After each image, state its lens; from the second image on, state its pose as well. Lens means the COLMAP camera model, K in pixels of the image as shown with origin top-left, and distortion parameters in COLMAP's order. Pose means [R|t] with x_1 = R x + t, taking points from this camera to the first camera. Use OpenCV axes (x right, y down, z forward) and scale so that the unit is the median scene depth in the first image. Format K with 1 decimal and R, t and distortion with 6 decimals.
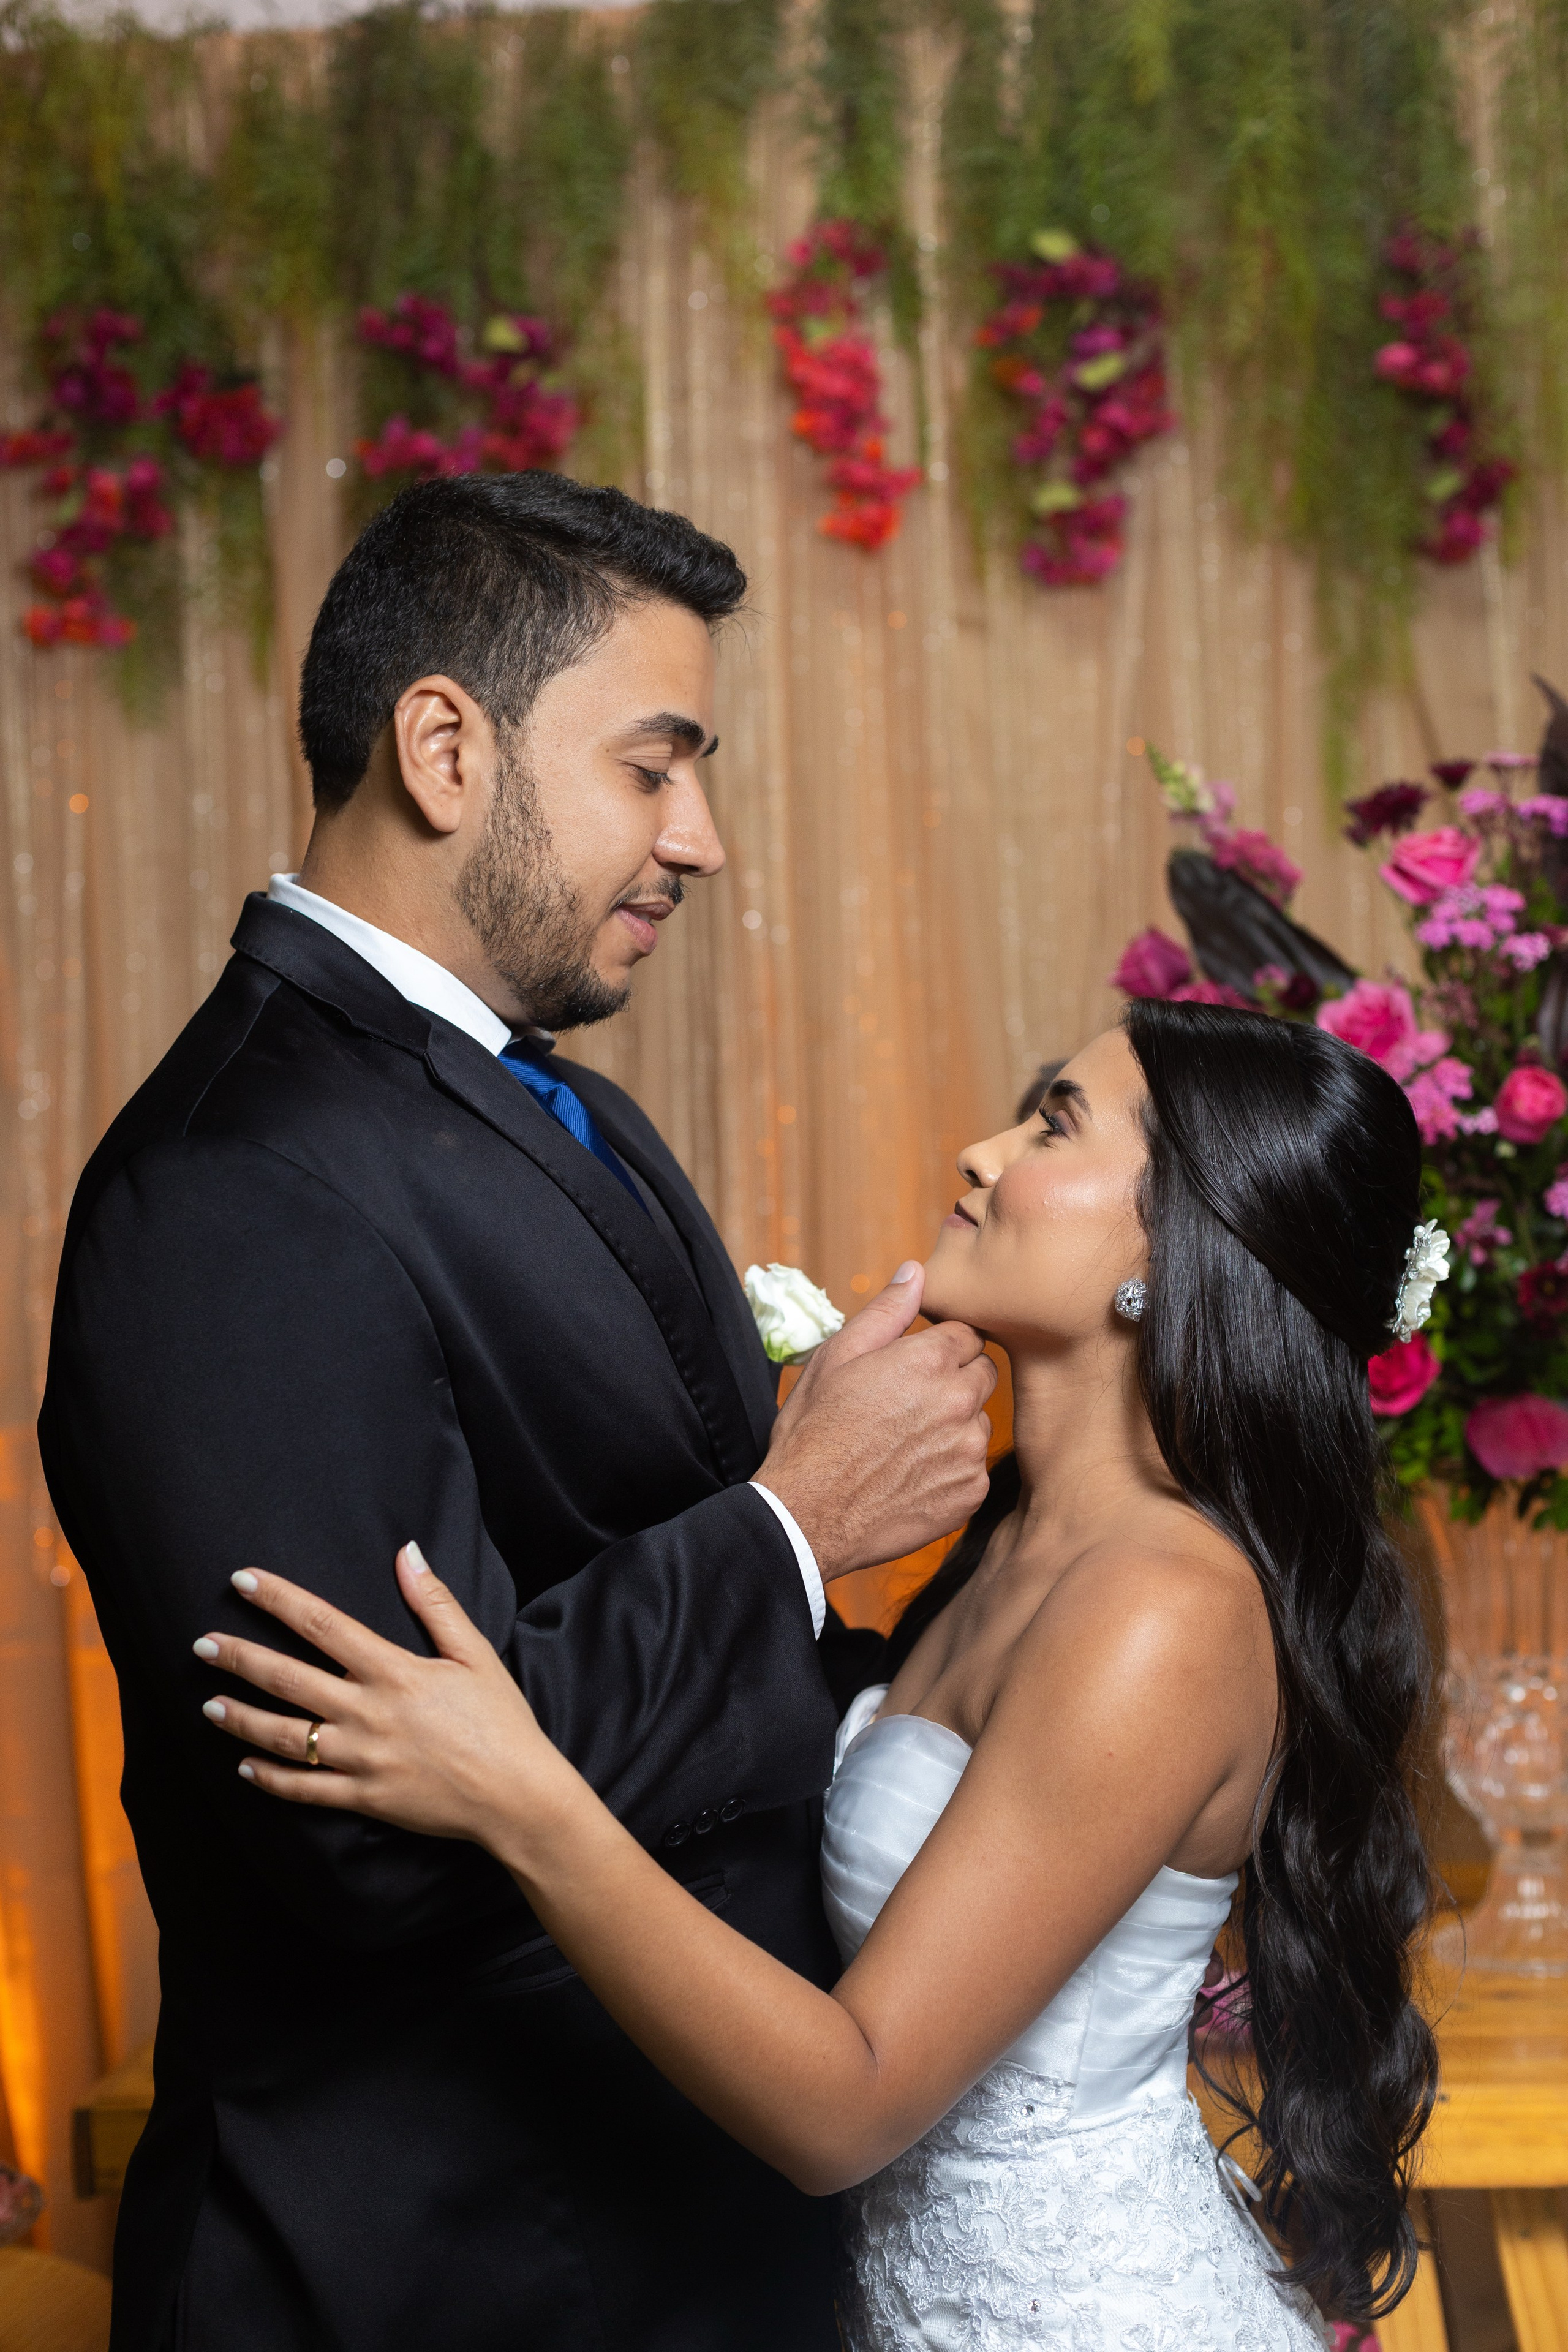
lens RADIAL K [[3511.9, 0, 784.0], [0, 3511.9, 1176.0], [0, 0, 1]] dist [0.002287, -0.037515]
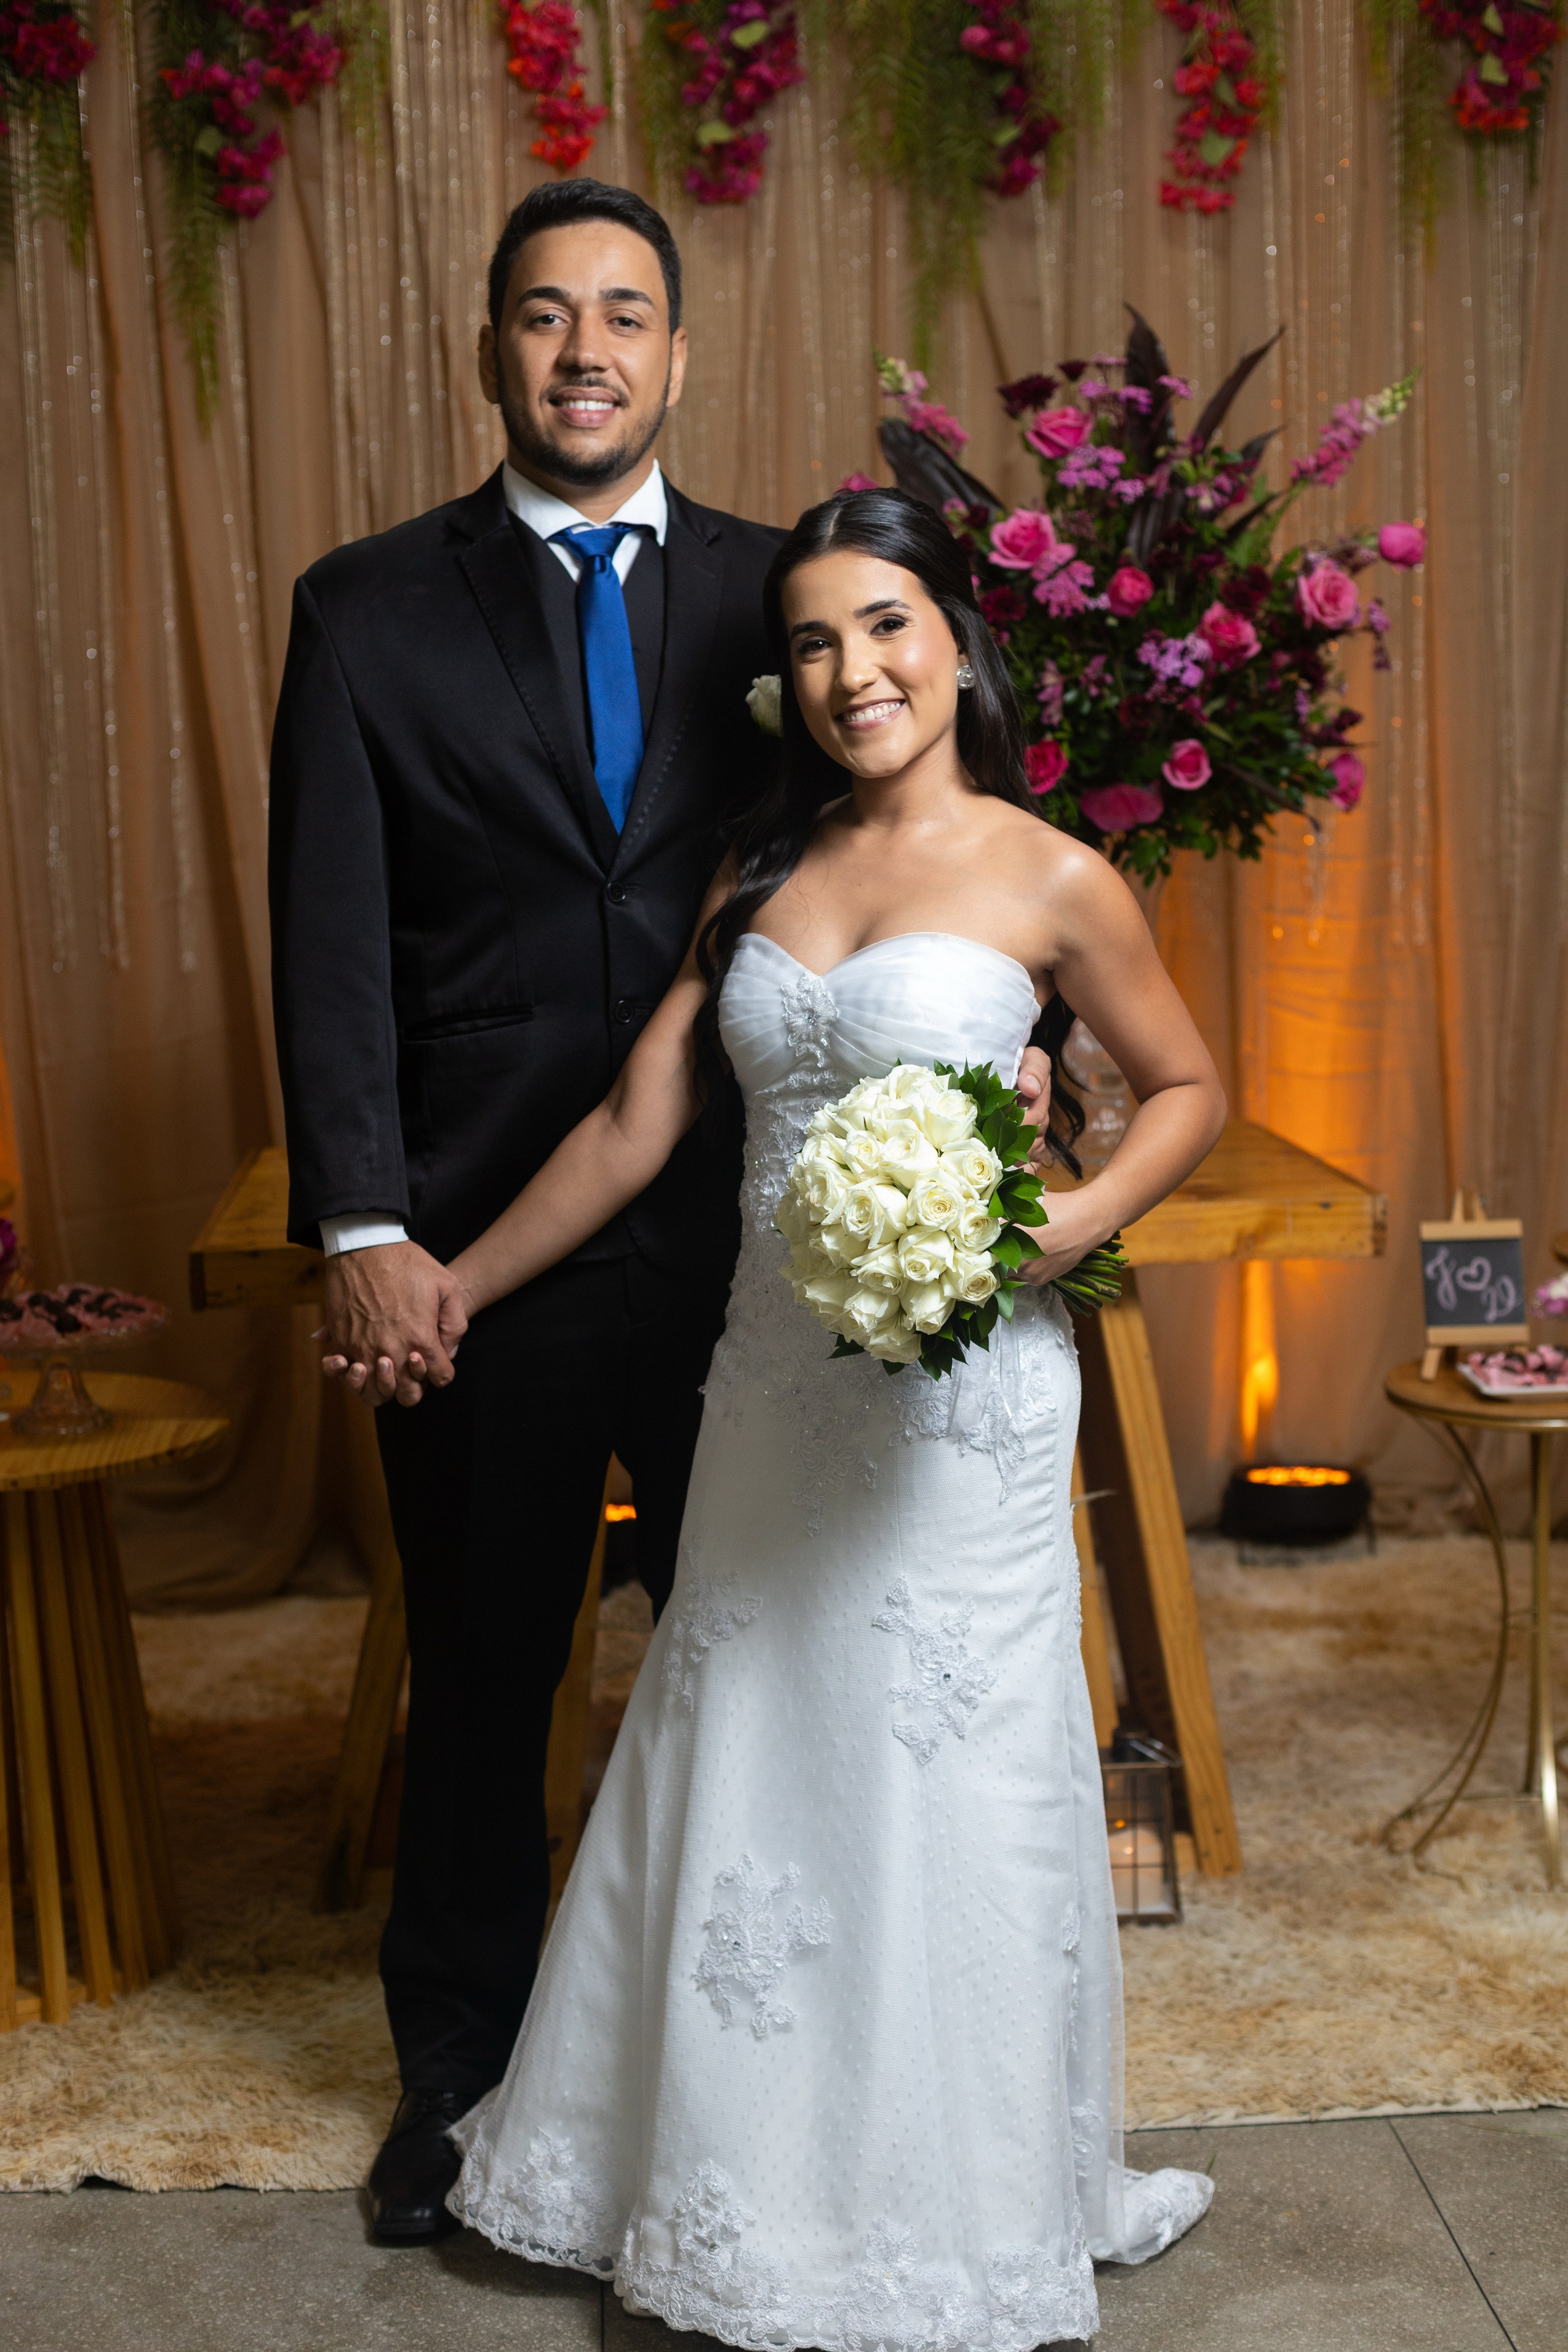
lens RADIAL K [[3414.0, 0, 782.1], [0, 3414.0, 1191.4], [0, 0, 1]] dist [-0.009125, -0.018972]
pose [[0.985098, -0.018543, 0.170991, -0.120334], [-0.004935, 0.990714, 0.135869, 0.022757], [-0.171923, -0.134688, 0.975859, -0.286588]]
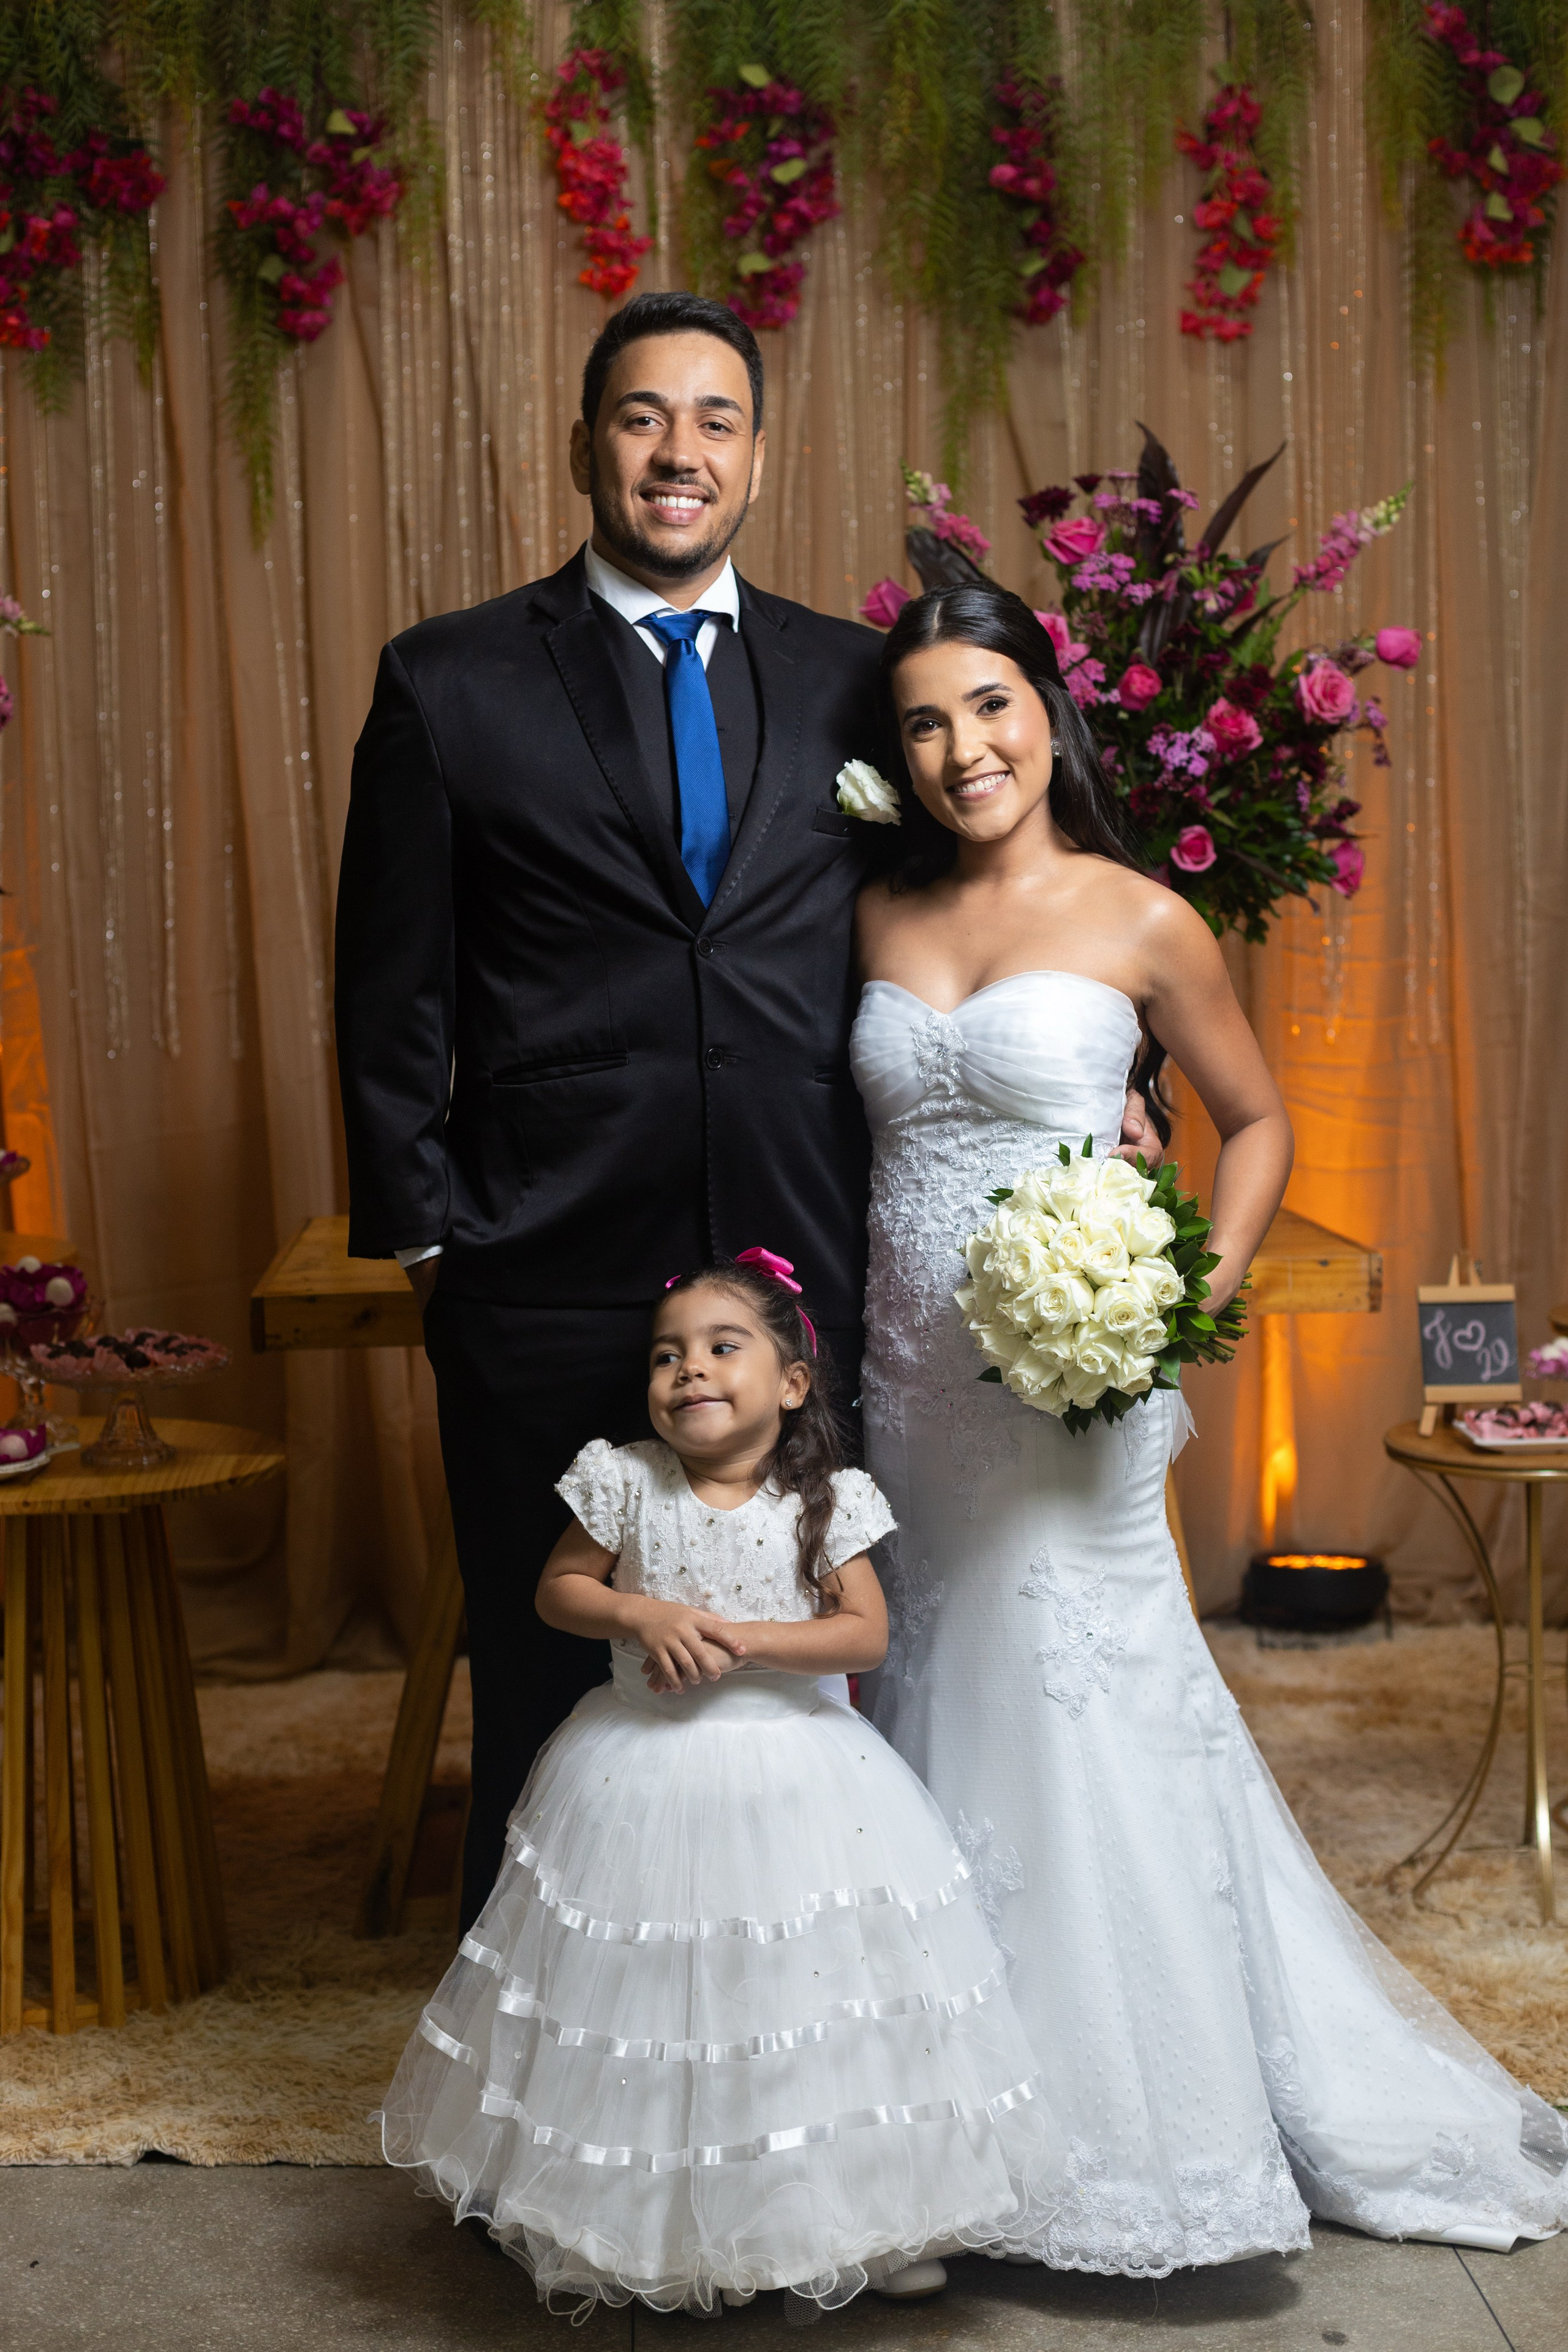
lens RADIAL K [[3571.4, 0, 772.3], [0, 3571.4, 1113.3], [0, 0, 1]] dist [0.003432, -0.078789]
pose [[0.987204, 0.000270, 0.159463, -0.135686], [-0.011414, 0.997553, 0.068971, 0.039408], [-0.159055, -0.069909, 0.984792, -0.385435]]
